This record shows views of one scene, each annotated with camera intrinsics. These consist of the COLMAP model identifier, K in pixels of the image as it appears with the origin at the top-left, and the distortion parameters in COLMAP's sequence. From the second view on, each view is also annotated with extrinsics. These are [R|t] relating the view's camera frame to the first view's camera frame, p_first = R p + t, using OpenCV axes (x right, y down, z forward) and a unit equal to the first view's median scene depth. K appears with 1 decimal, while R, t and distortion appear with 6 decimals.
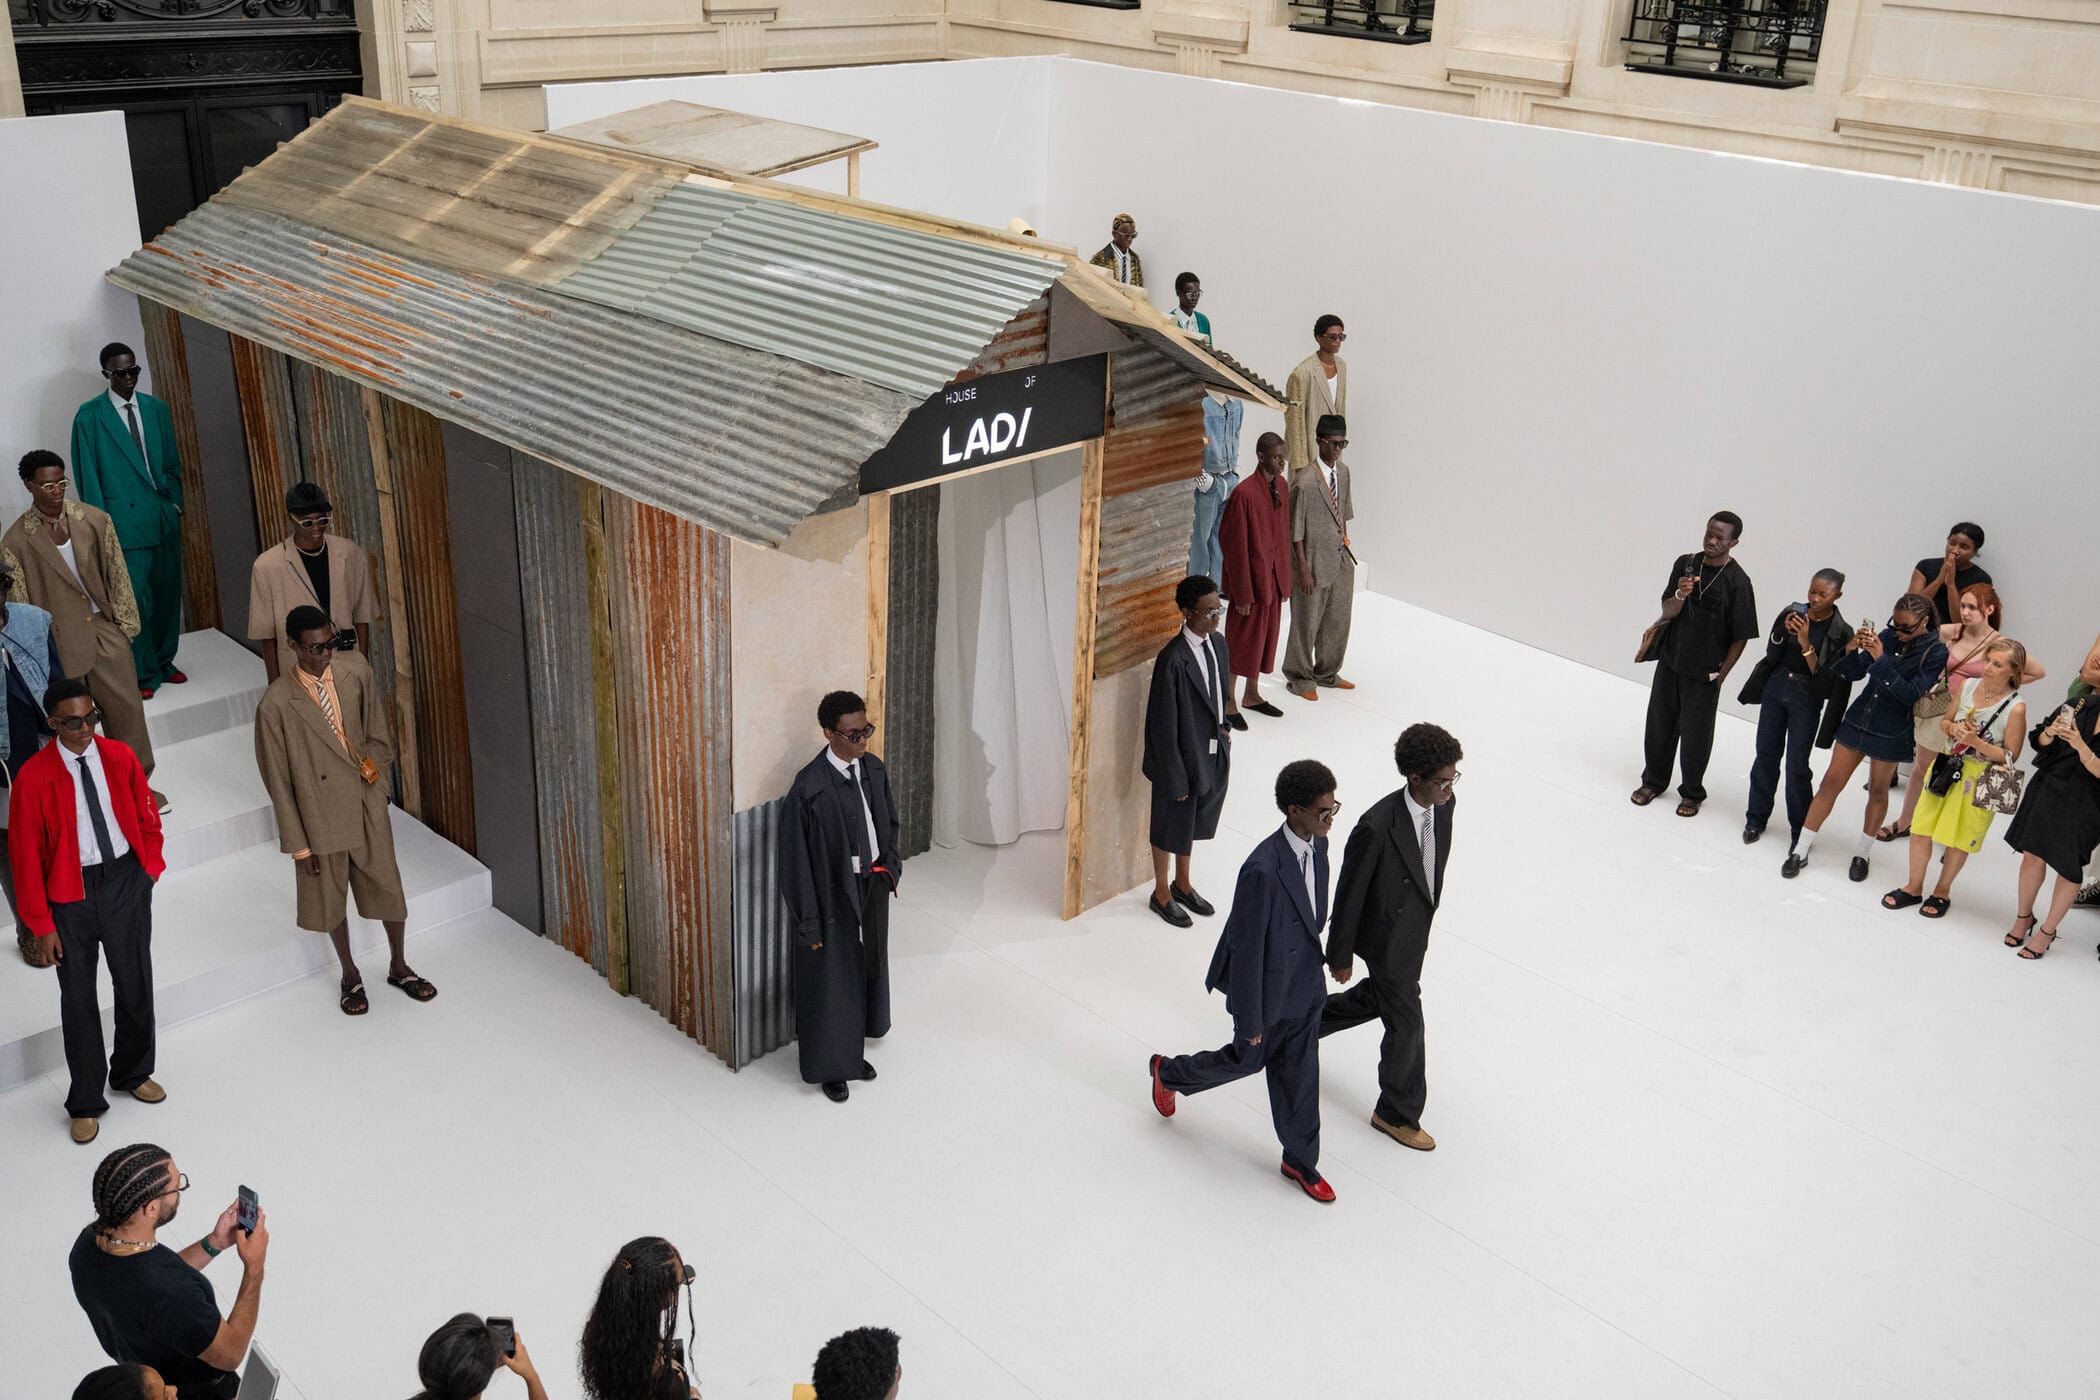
lens RADIAL K [[1955.7, 0, 1046.1], [0, 1955.7, 702.6], [0, 0, 1]] dist [-0.001802, 0.003774]
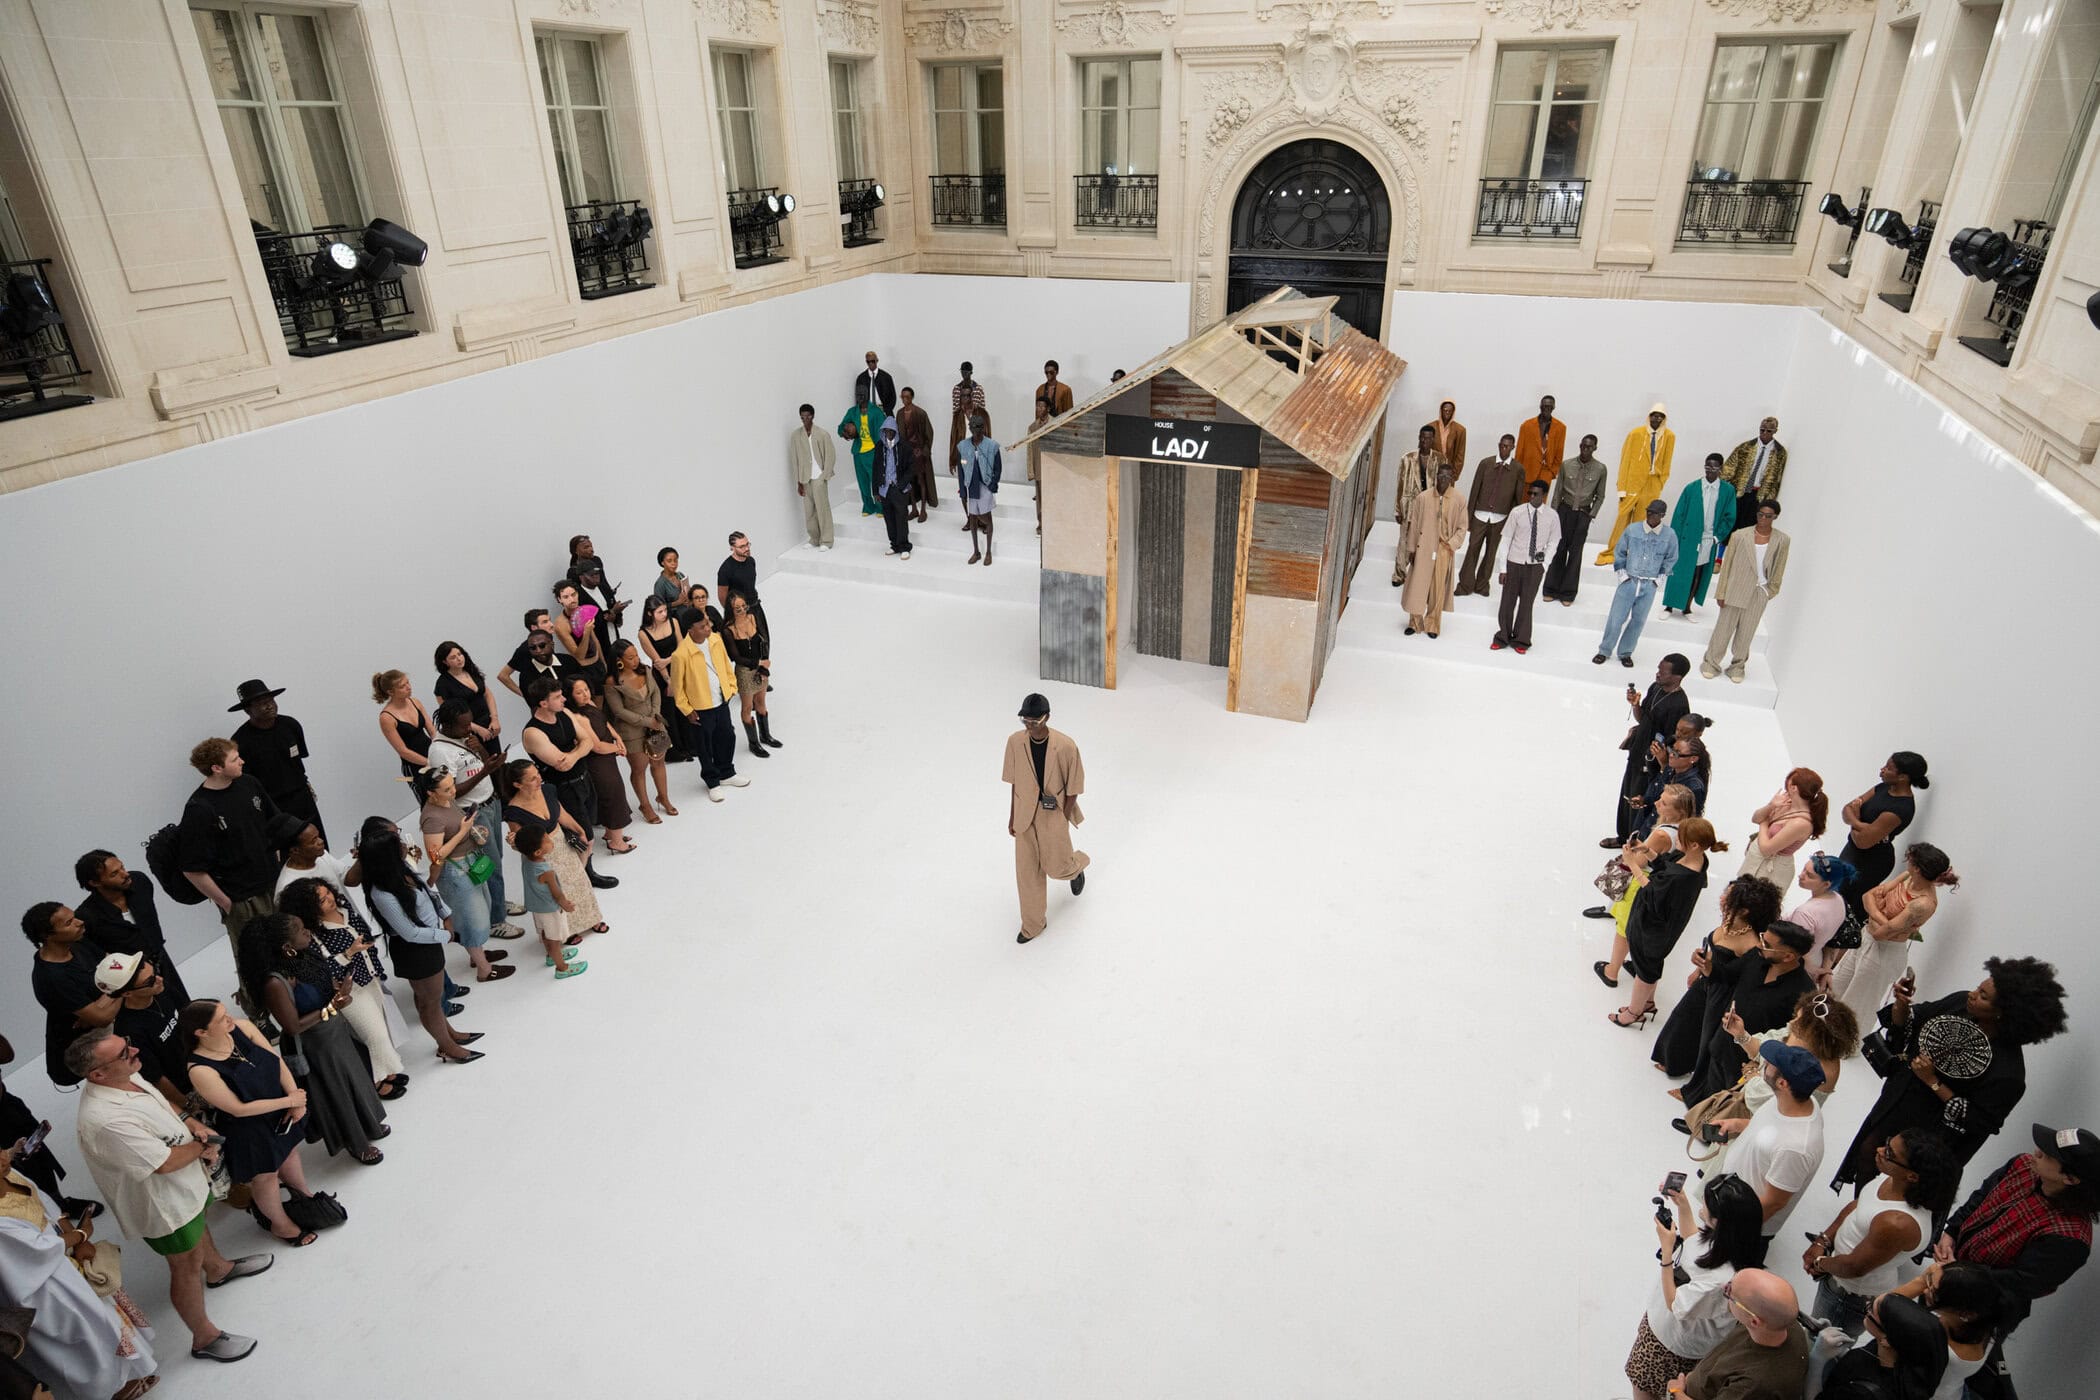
lens RADIAL K [[1137.8, 0, 1050.0], [0, 1137.8, 700.0], [0, 0, 1]] dist [-0.025660, 0.005514]
pose [[0.399625, 0.371194, -0.838162, 0.972479], [-0.344131, 0.908219, 0.238143, -0.121595], [0.849632, 0.193270, 0.490686, 0.291273]]
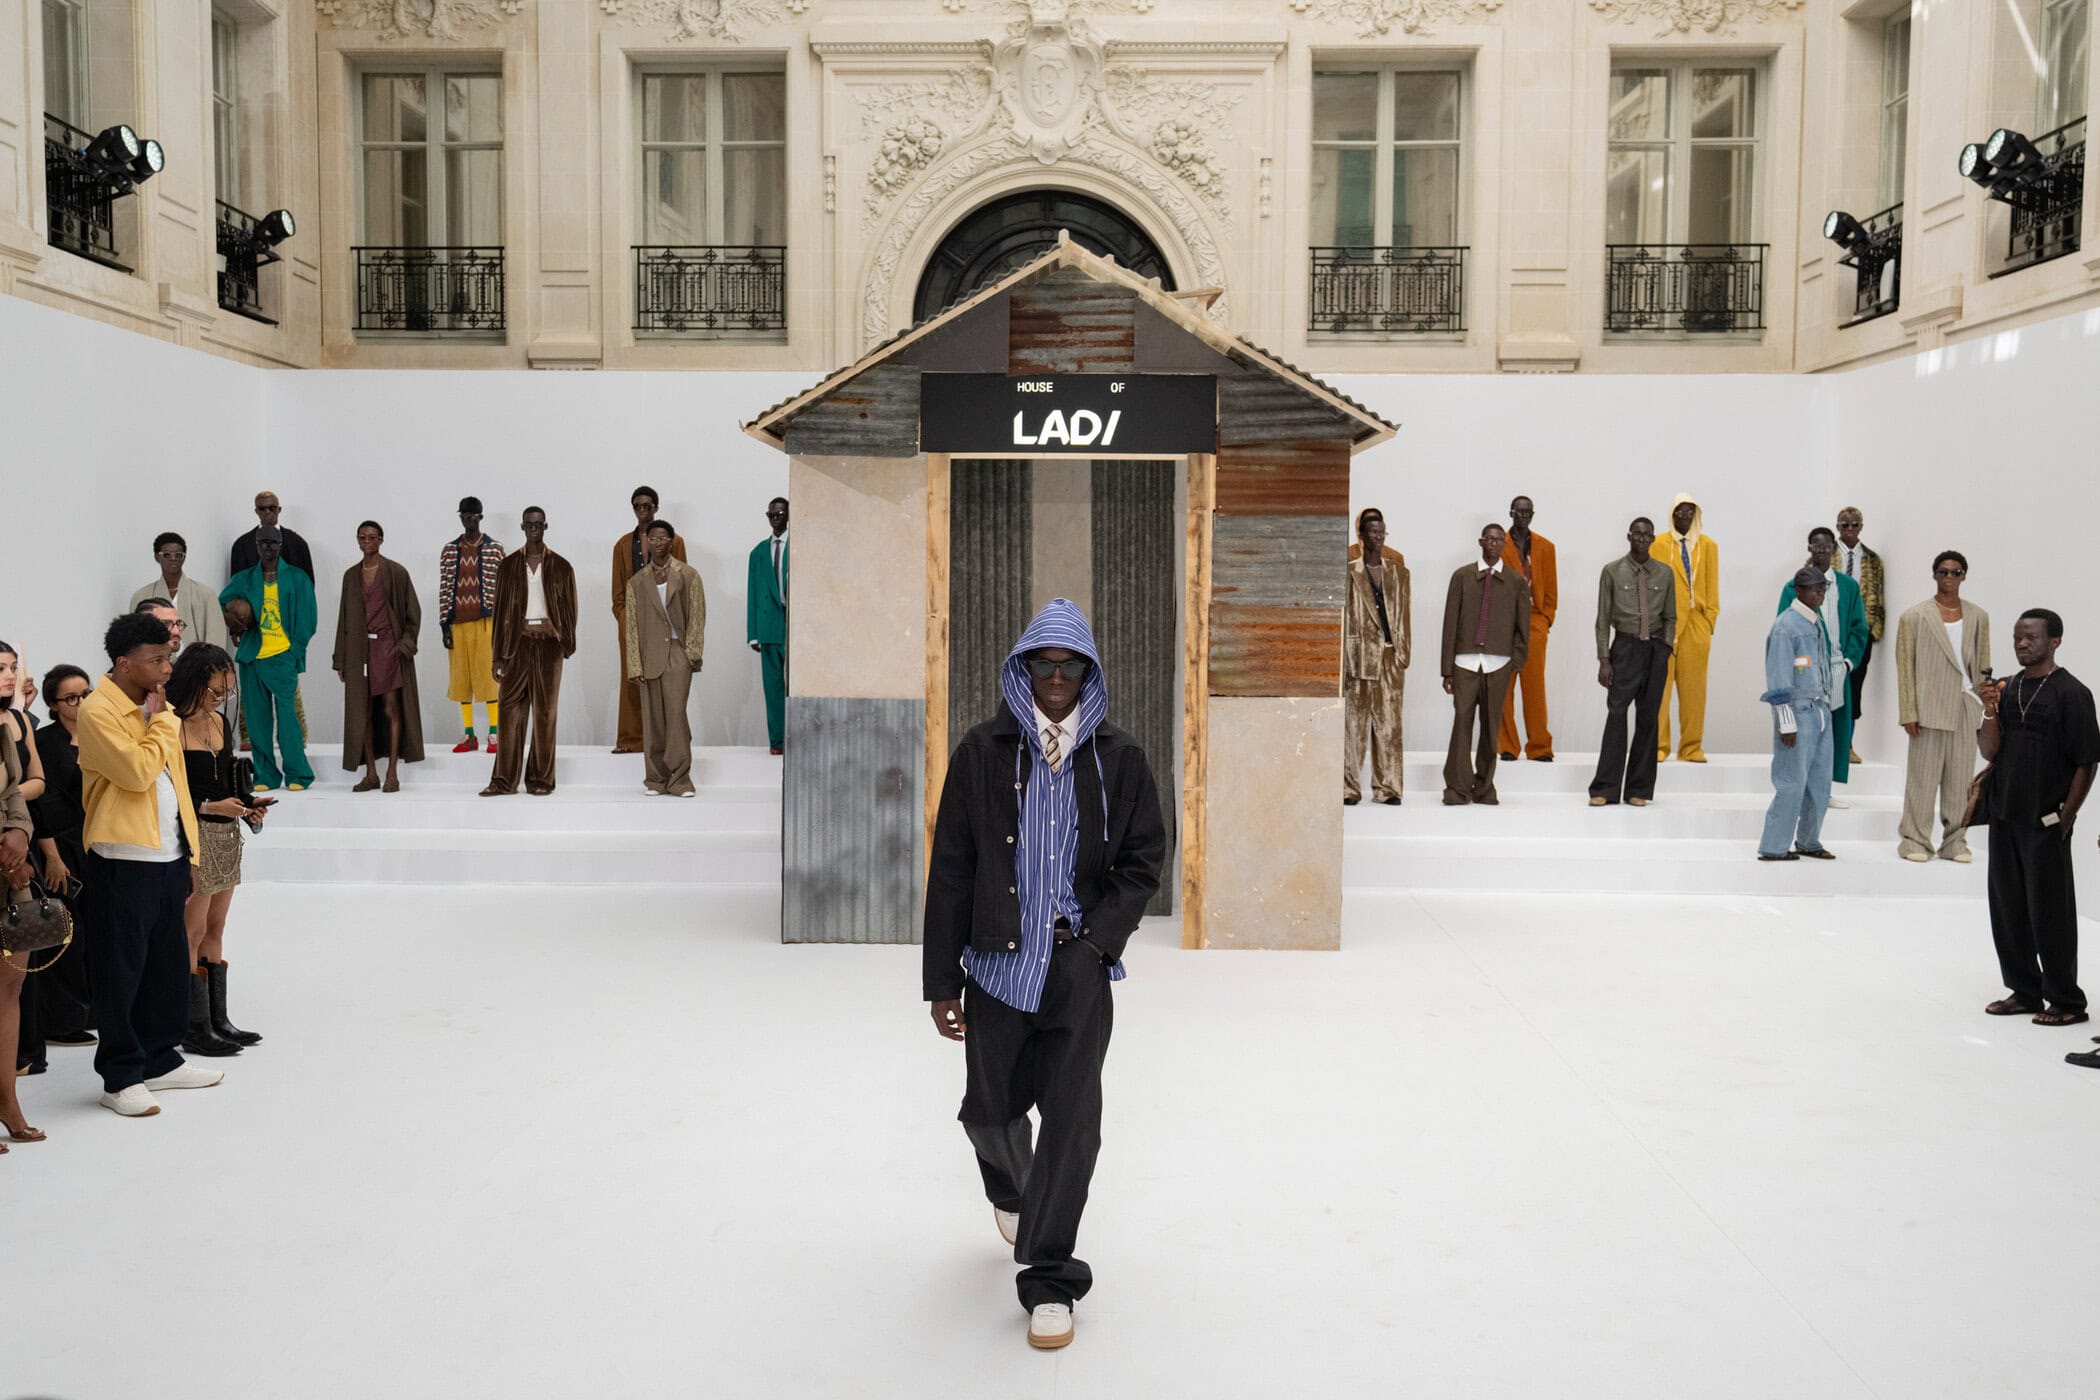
lens RADIAL K [[2010.2, 0, 1017.8], [0, 2010.2, 721.3], [0, 0, 1]] dist [-0.000632, 0.004766]
pose [[0.689990, 0.015551, -0.723652, 0.742612], [-0.271074, 0.932562, -0.238425, 0.289288], [0.671143, 0.360674, 0.647674, 0.250214]]
